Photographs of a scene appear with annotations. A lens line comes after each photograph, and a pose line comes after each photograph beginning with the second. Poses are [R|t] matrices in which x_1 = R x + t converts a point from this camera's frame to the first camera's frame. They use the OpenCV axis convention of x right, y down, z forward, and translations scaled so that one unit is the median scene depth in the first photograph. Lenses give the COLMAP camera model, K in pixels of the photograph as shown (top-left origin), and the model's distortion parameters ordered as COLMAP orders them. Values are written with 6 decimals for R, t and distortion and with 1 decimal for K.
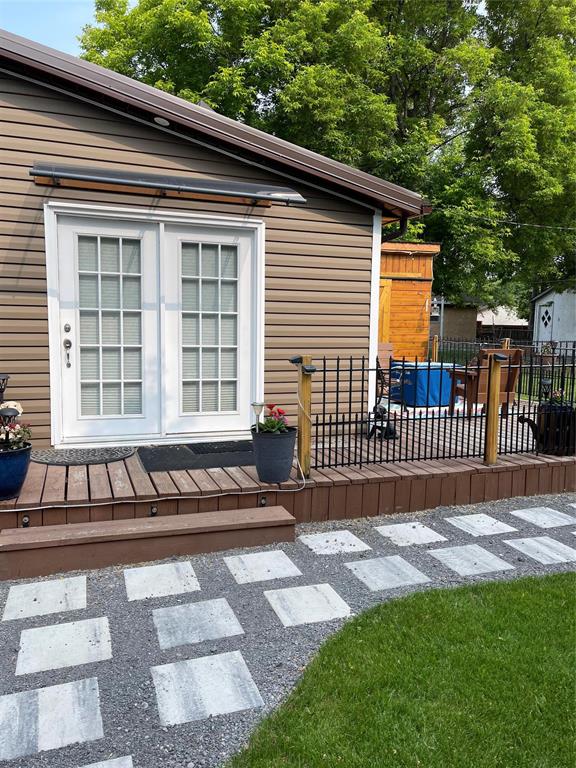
lens RADIAL K [[586.8, 0, 288.0], [0, 586.8, 384.0], [0, 0, 1]] dist [0.064903, -0.082127]
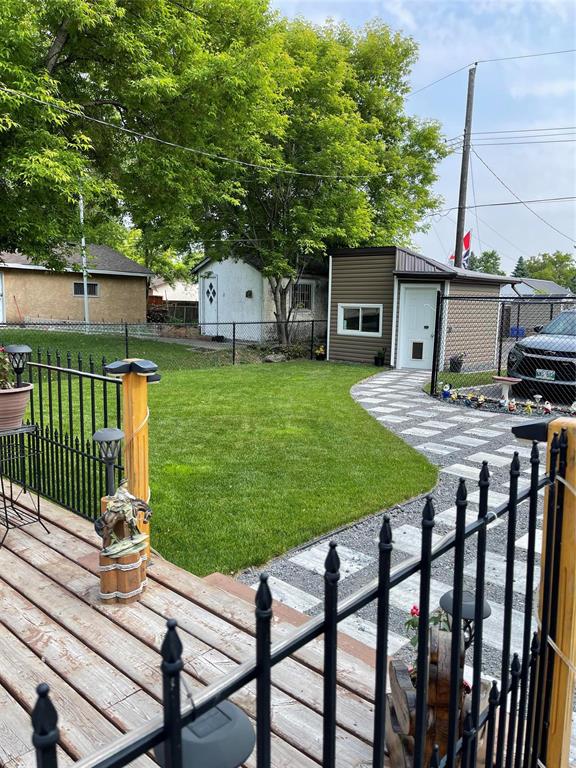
lens RADIAL K [[586.8, 0, 288.0], [0, 586.8, 384.0], [0, 0, 1]] dist [0.064903, -0.082127]
pose [[0.888857, -0.063470, 0.453768, 0.148516], [0.045327, 0.997682, 0.050760, -0.020281], [-0.455938, -0.024551, 0.889673, 0.211658]]
